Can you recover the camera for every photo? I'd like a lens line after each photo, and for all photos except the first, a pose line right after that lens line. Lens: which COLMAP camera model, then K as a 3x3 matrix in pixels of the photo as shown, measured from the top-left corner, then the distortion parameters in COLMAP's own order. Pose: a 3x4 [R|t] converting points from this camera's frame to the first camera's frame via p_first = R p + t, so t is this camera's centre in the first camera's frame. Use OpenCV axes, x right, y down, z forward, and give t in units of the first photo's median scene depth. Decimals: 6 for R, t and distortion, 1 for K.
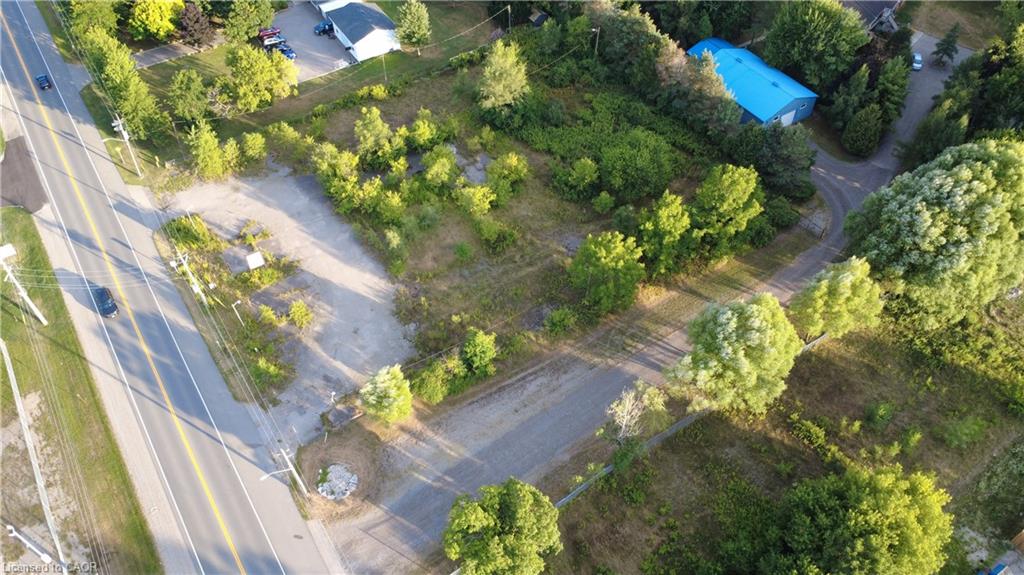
lens RADIAL K [[774.2, 0, 512.0], [0, 774.2, 287.5], [0, 0, 1]] dist [0.002585, -0.002923]
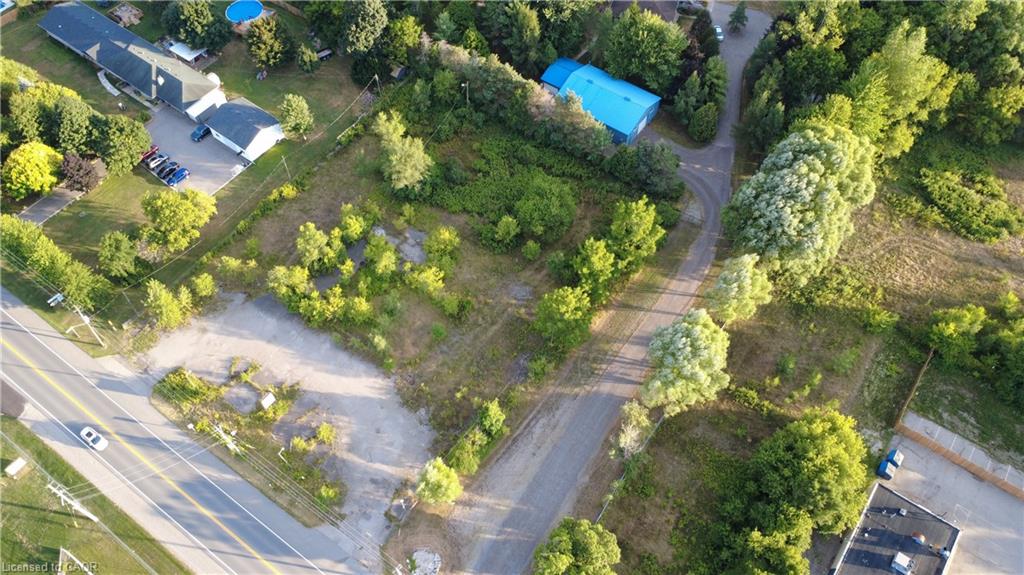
lens RADIAL K [[774.2, 0, 512.0], [0, 774.2, 287.5], [0, 0, 1]] dist [0.002585, -0.002923]
pose [[0.933036, -0.298965, 0.200161, -0.163729], [0.271043, 0.949940, 0.155404, -0.248547], [-0.236601, -0.090745, 0.967360, -0.141106]]
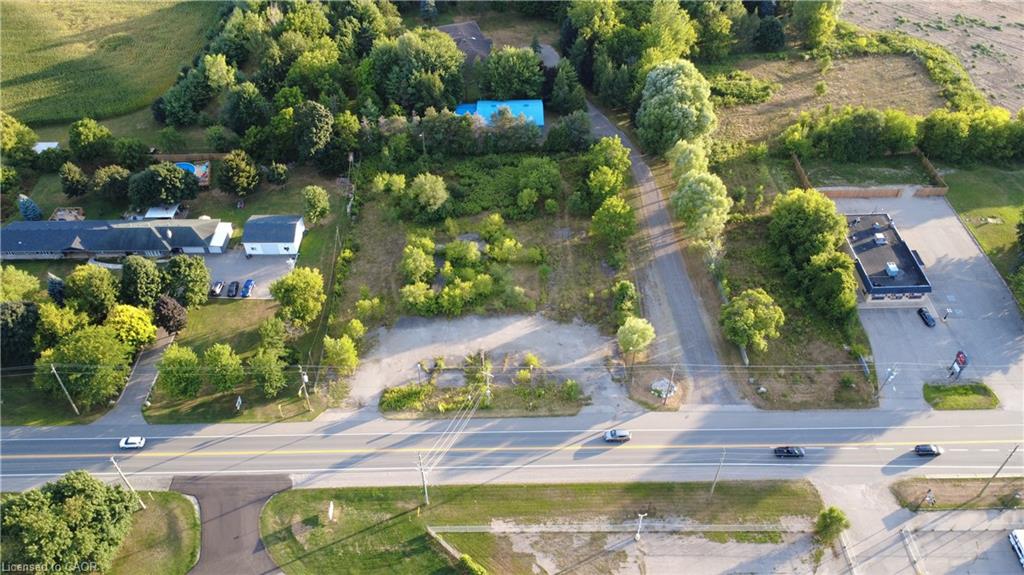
lens RADIAL K [[774.2, 0, 512.0], [0, 774.2, 287.5], [0, 0, 1]] dist [0.002585, -0.002923]
pose [[0.529195, -0.590262, 0.609544, -0.984091], [0.642122, 0.748183, 0.167037, -0.300682], [-0.554646, 0.303006, 0.774955, -0.122070]]
